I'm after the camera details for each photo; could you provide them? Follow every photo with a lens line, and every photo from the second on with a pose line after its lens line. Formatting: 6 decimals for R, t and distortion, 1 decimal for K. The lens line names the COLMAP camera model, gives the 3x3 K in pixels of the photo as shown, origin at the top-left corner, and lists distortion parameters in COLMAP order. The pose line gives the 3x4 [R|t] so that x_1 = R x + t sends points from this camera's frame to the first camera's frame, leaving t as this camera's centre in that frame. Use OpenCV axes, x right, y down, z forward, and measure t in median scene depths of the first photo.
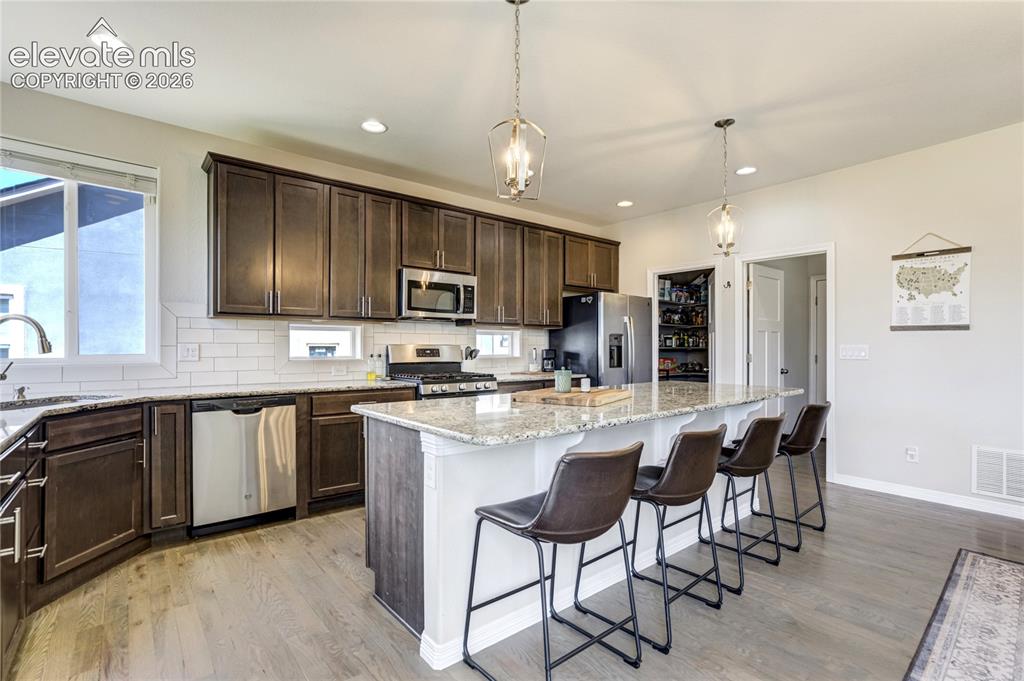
lens RADIAL K [[478.3, 0, 509.8], [0, 478.3, 346.7], [0, 0, 1]] dist [-0.033282, 0.015299]
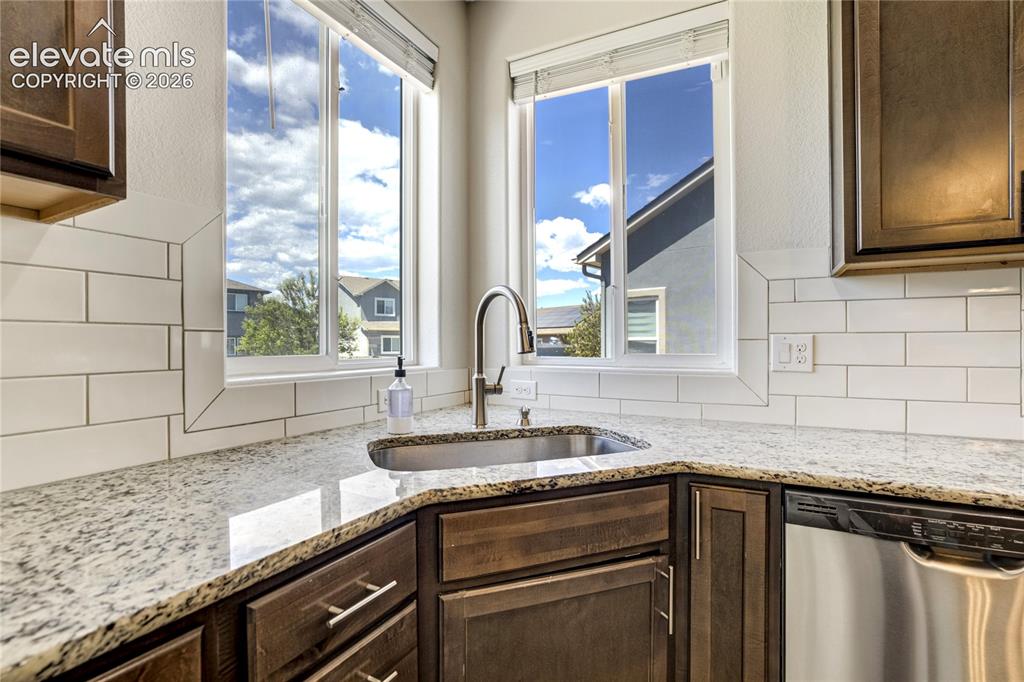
lens RADIAL K [[472.0, 0, 514.4], [0, 472.0, 341.1], [0, 0, 1]] dist [-0.039623, 0.015695]
pose [[0.387117, -0.002902, -0.922026, -0.336613], [-0.001491, 0.999992, -0.003774, 0.002431], [0.922030, 0.002835, 0.387109, 0.531409]]
